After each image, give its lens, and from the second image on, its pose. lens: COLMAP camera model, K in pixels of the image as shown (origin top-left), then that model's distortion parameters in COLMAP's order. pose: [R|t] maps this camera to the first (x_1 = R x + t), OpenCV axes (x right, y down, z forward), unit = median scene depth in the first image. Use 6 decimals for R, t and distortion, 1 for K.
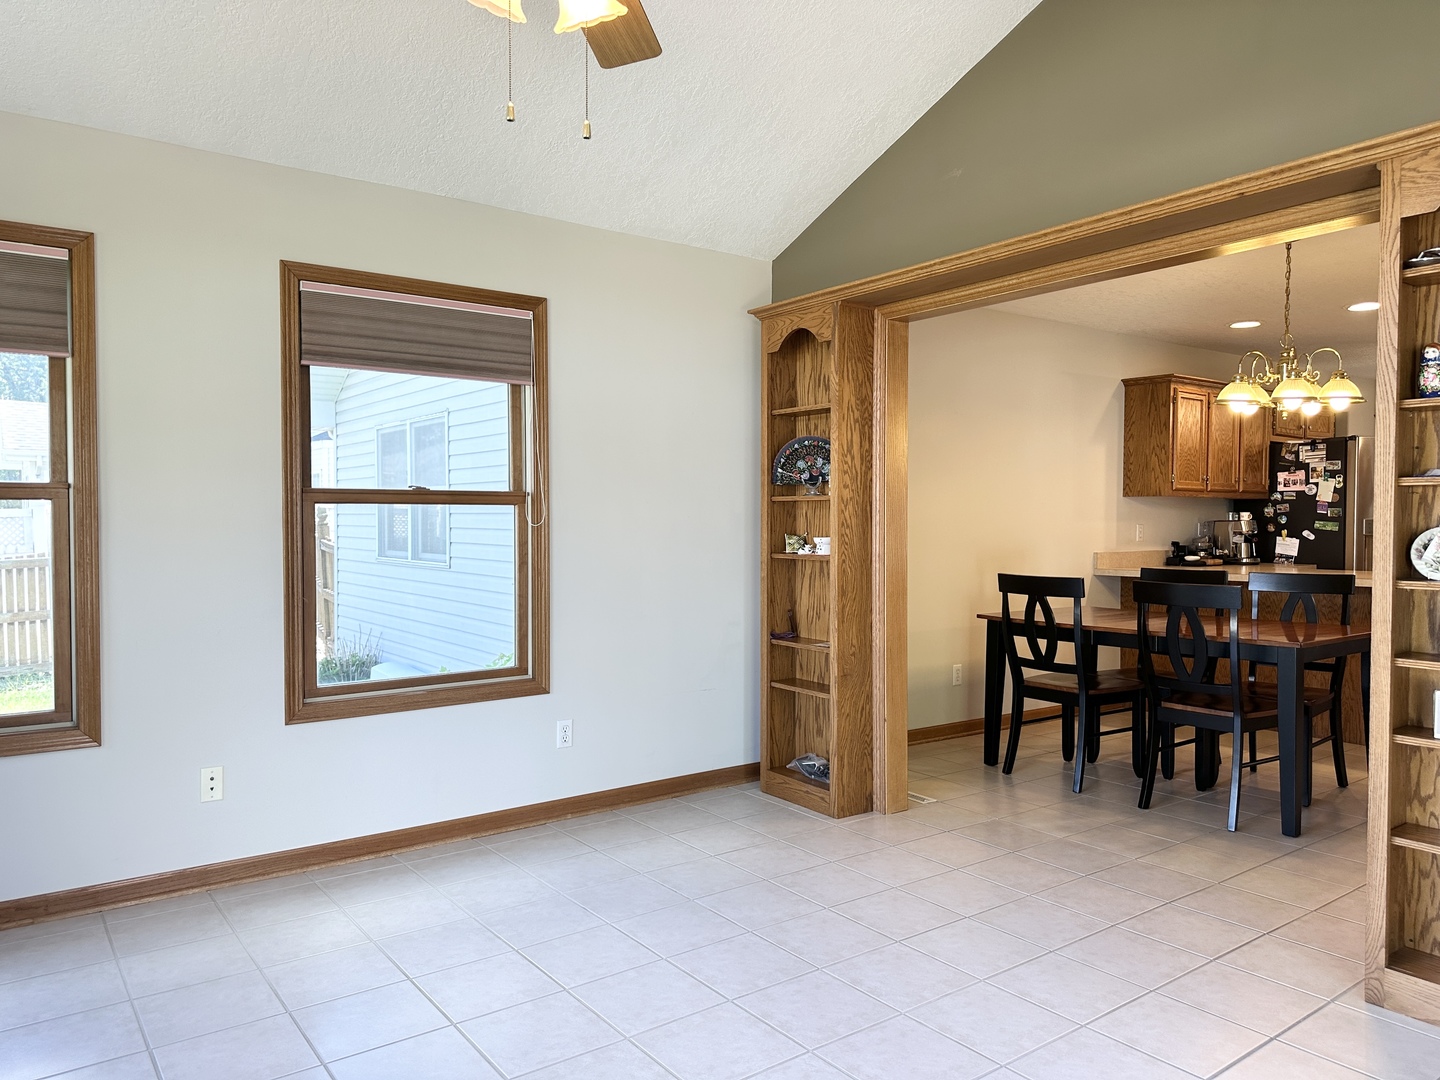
lens RADIAL K [[1021.8, 0, 722.4], [0, 1021.8, 537.3], [0, 0, 1]] dist [0.034105, -0.001153]
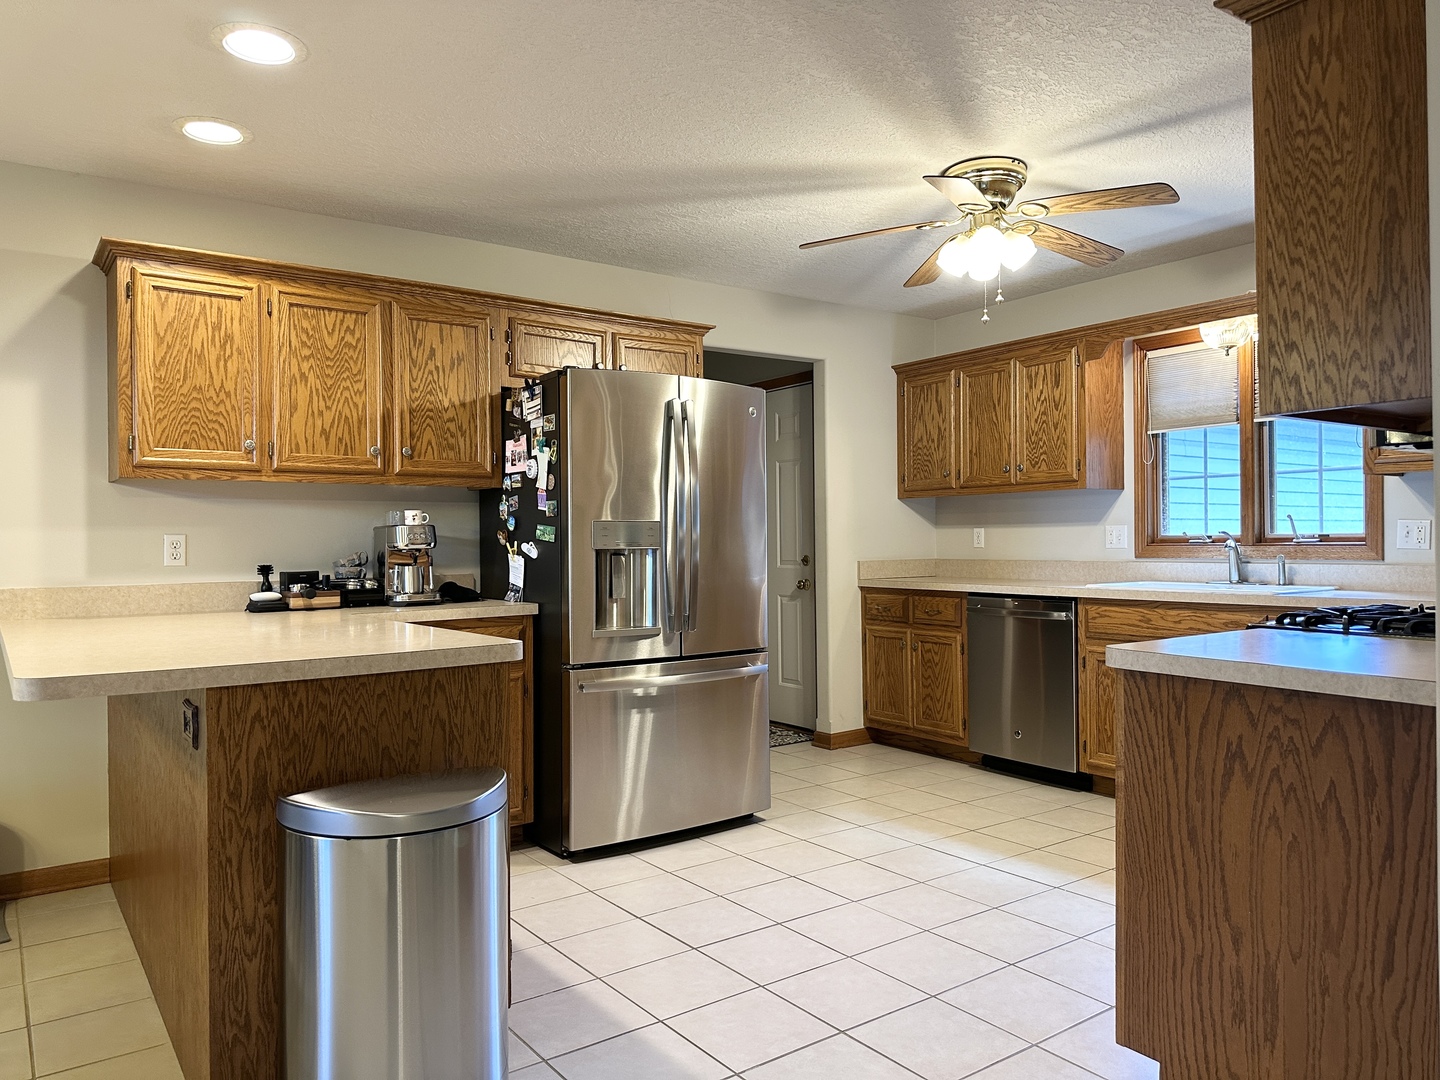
lens RADIAL K [[1021.8, 0, 716.8], [0, 1021.8, 536.6], [0, 0, 1]] dist [0.034105, -0.001153]
pose [[0.999629, -0.014126, -0.023290, 0.681336], [0.013485, 0.999532, -0.027468, 0.007056], [0.023667, 0.027144, 0.999351, 0.450204]]
